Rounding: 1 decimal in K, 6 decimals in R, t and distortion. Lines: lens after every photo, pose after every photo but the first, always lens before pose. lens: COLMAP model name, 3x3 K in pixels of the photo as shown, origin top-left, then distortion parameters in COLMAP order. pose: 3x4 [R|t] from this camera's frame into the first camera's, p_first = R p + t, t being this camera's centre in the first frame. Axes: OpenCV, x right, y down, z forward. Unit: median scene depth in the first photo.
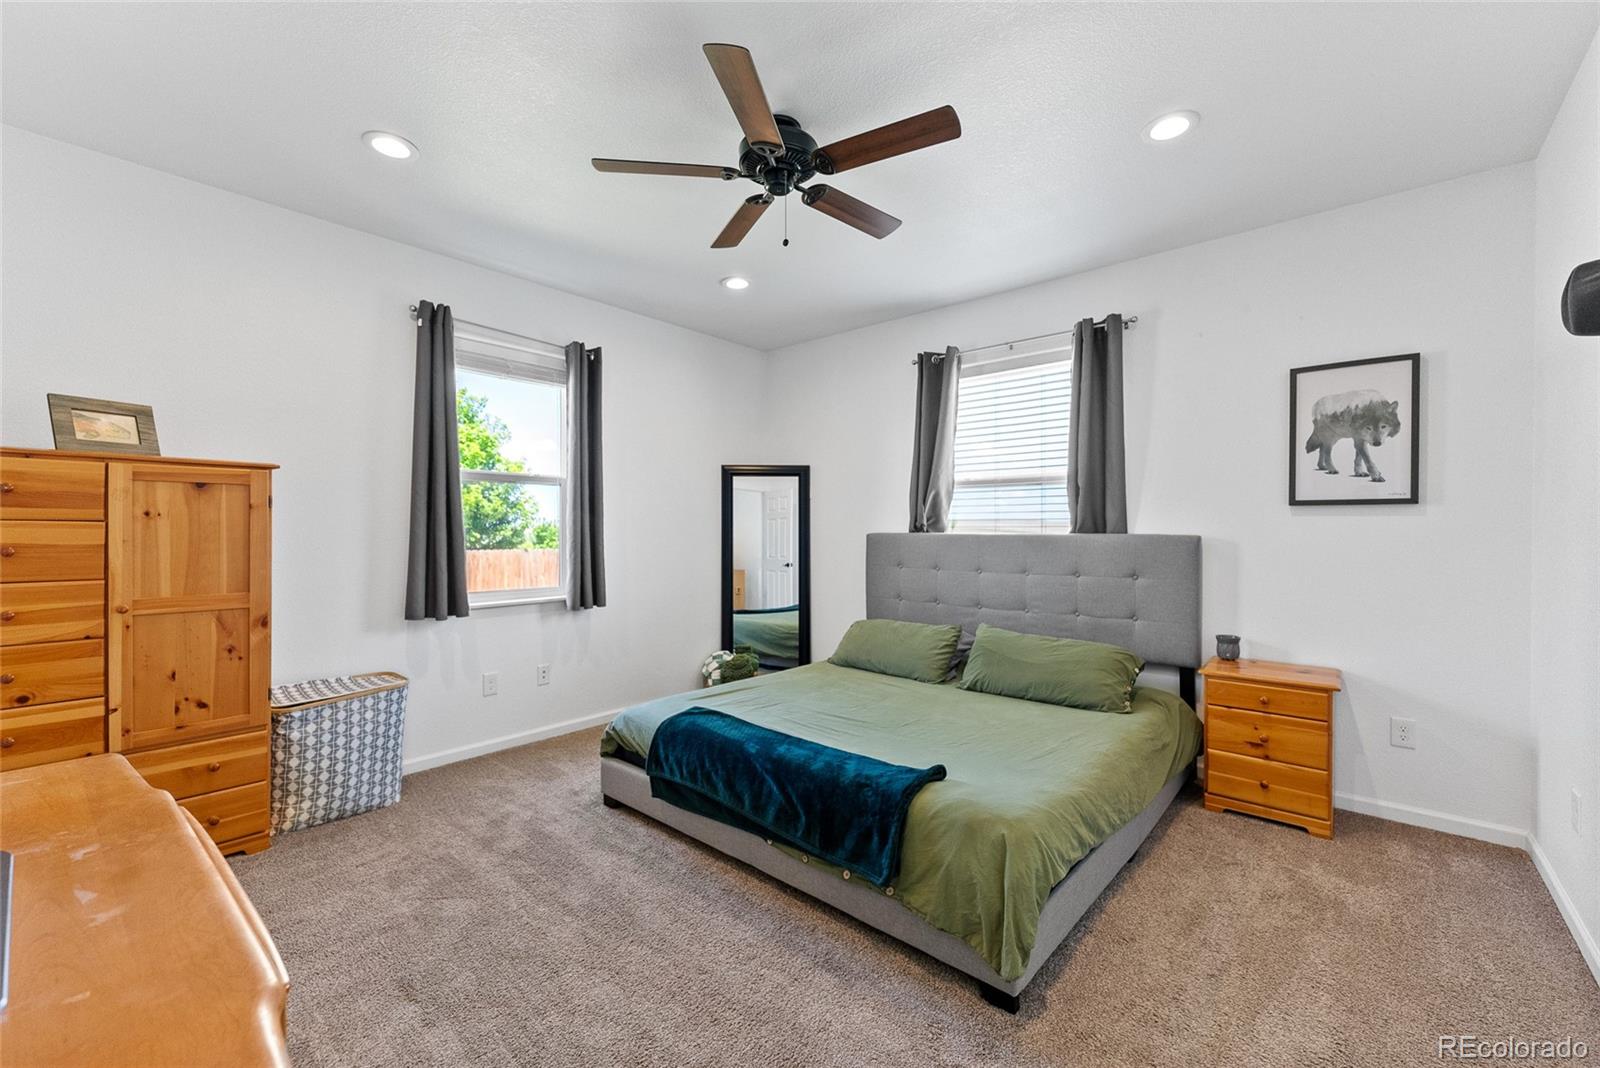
lens RADIAL K [[641.3, 0, 796.8], [0, 641.3, 533.6], [0, 0, 1]] dist [-0.001071, 0.000290]
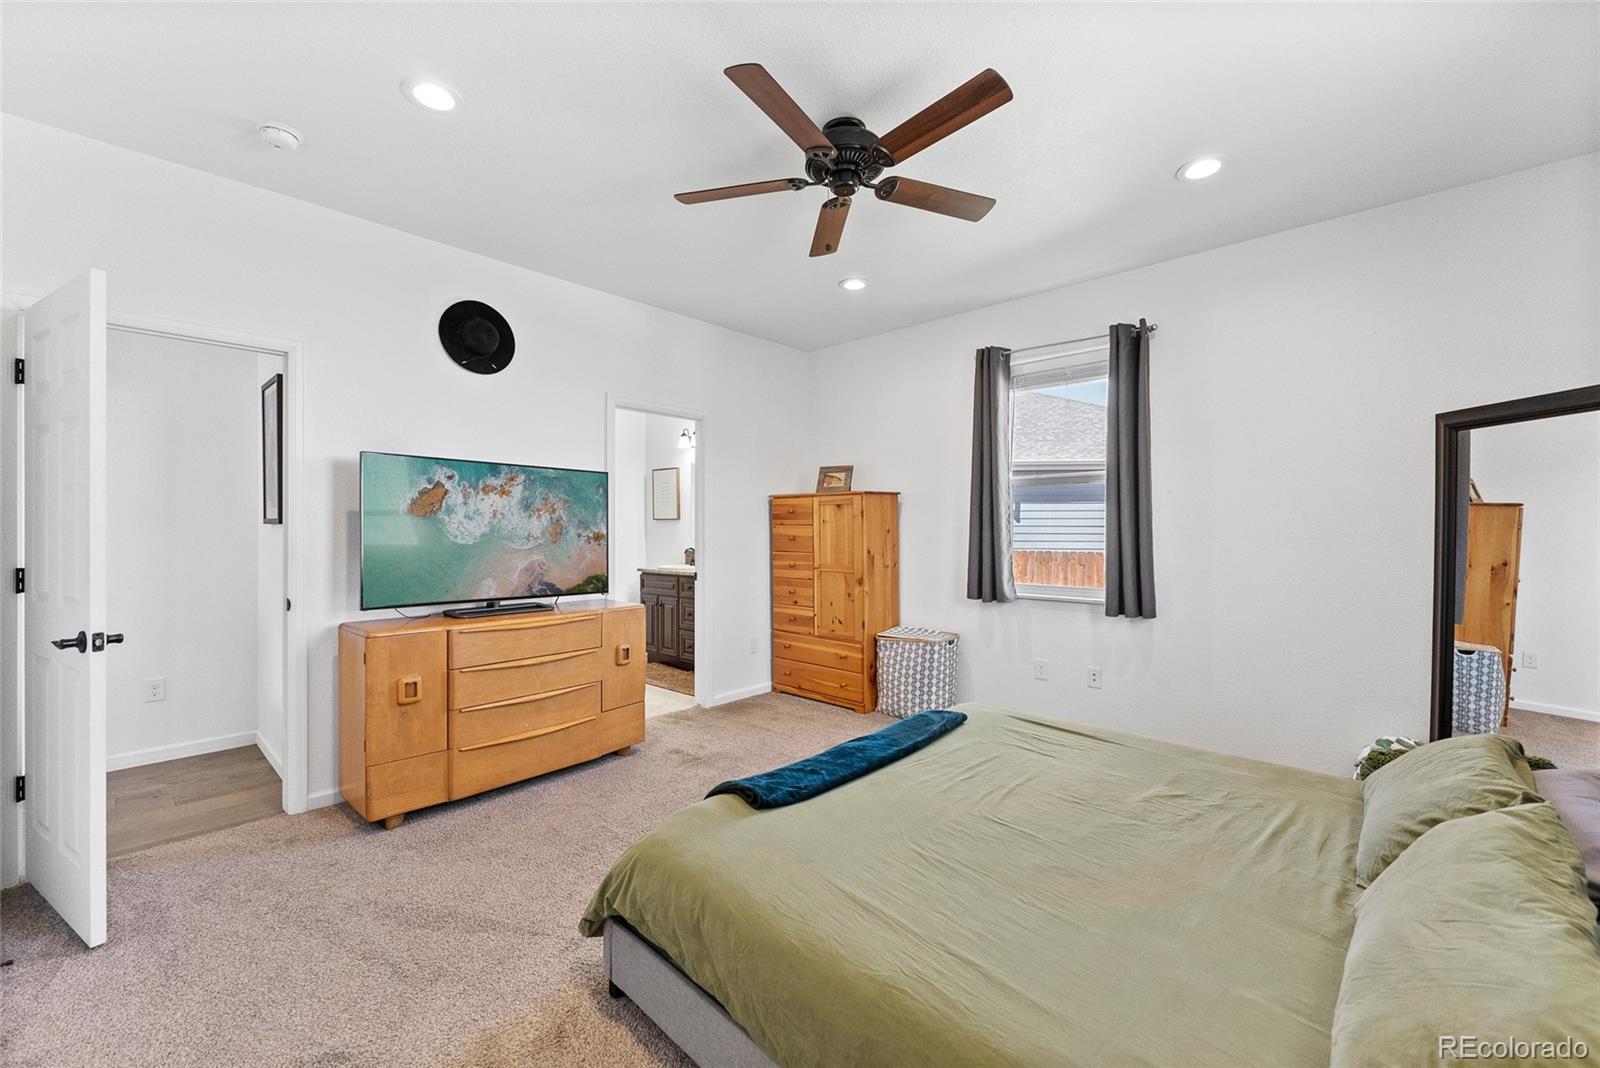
lens RADIAL K [[641.3, 0, 791.1], [0, 641.3, 532.6], [0, 0, 1]] dist [-0.001071, 0.000290]
pose [[-0.044760, 0.003608, -0.998991, 0.772983], [-0.004903, 0.999981, 0.003831, -0.002663], [0.998986, 0.005070, -0.044742, 0.749698]]
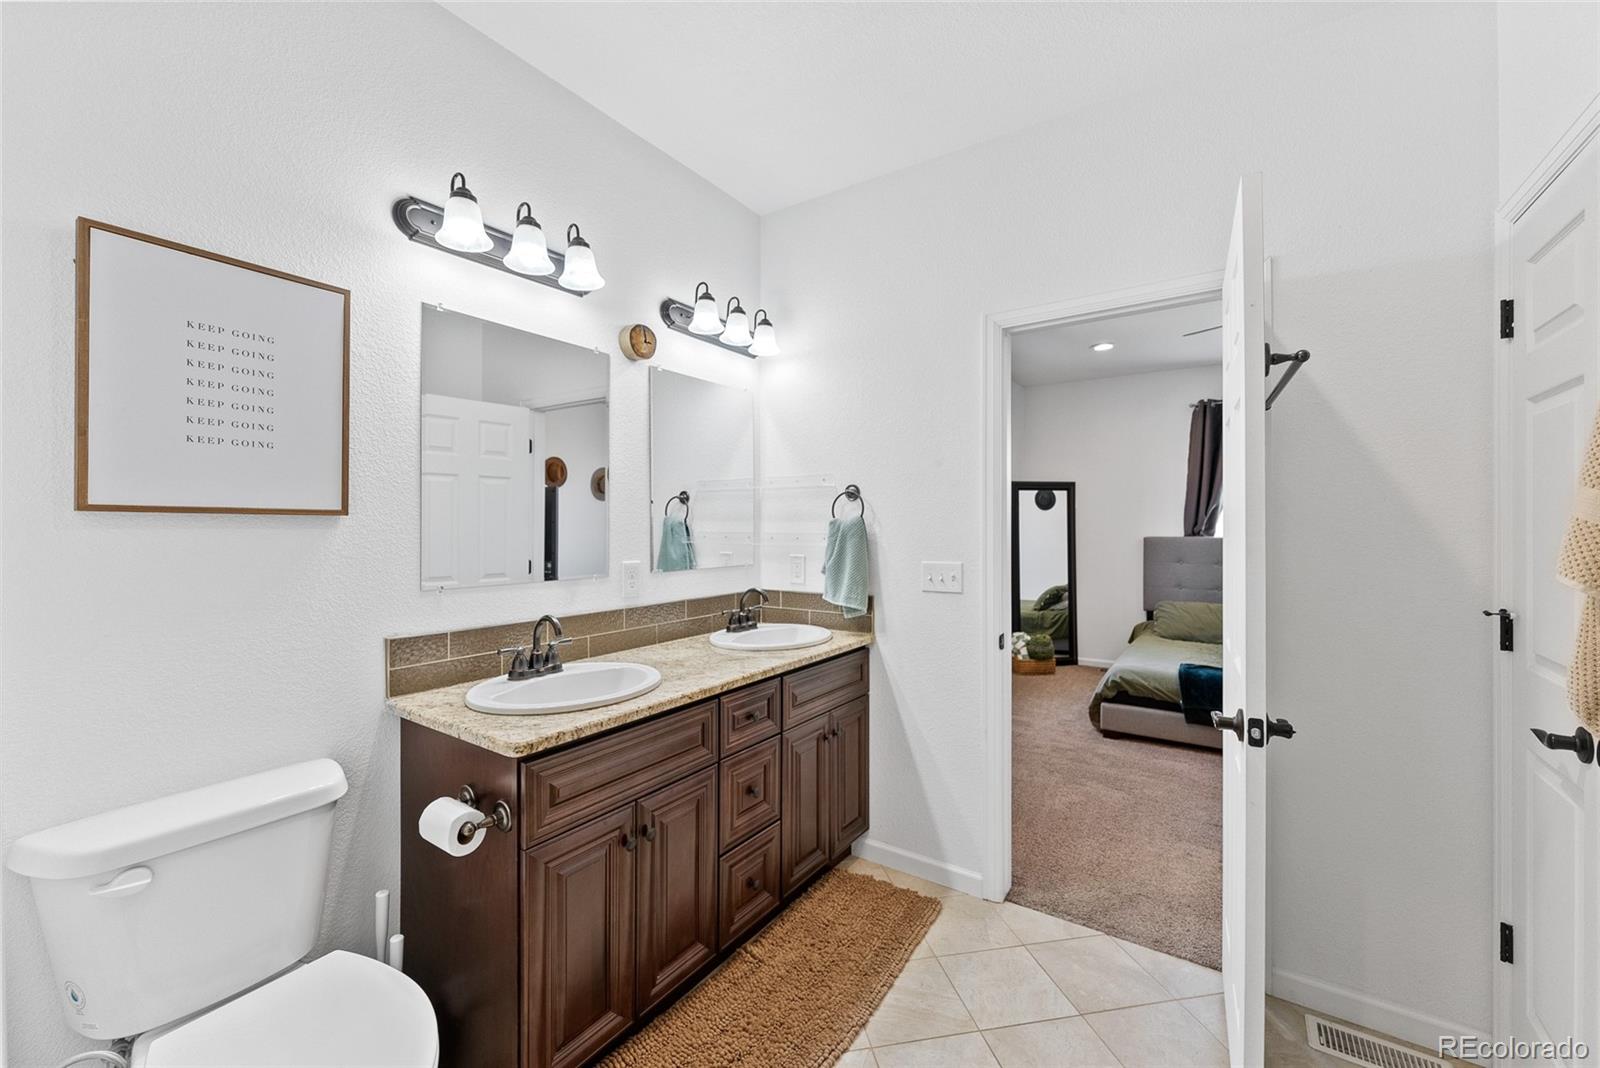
lens RADIAL K [[641.3, 0, 809.3], [0, 641.3, 528.9], [0, 0, 1]] dist [-0.001071, 0.000290]
pose [[0.989018, 0.004254, 0.147732, -1.159792], [-0.002379, 0.999914, -0.012863, 0.002804], [-0.147774, 0.012370, 0.988944, -0.258170]]
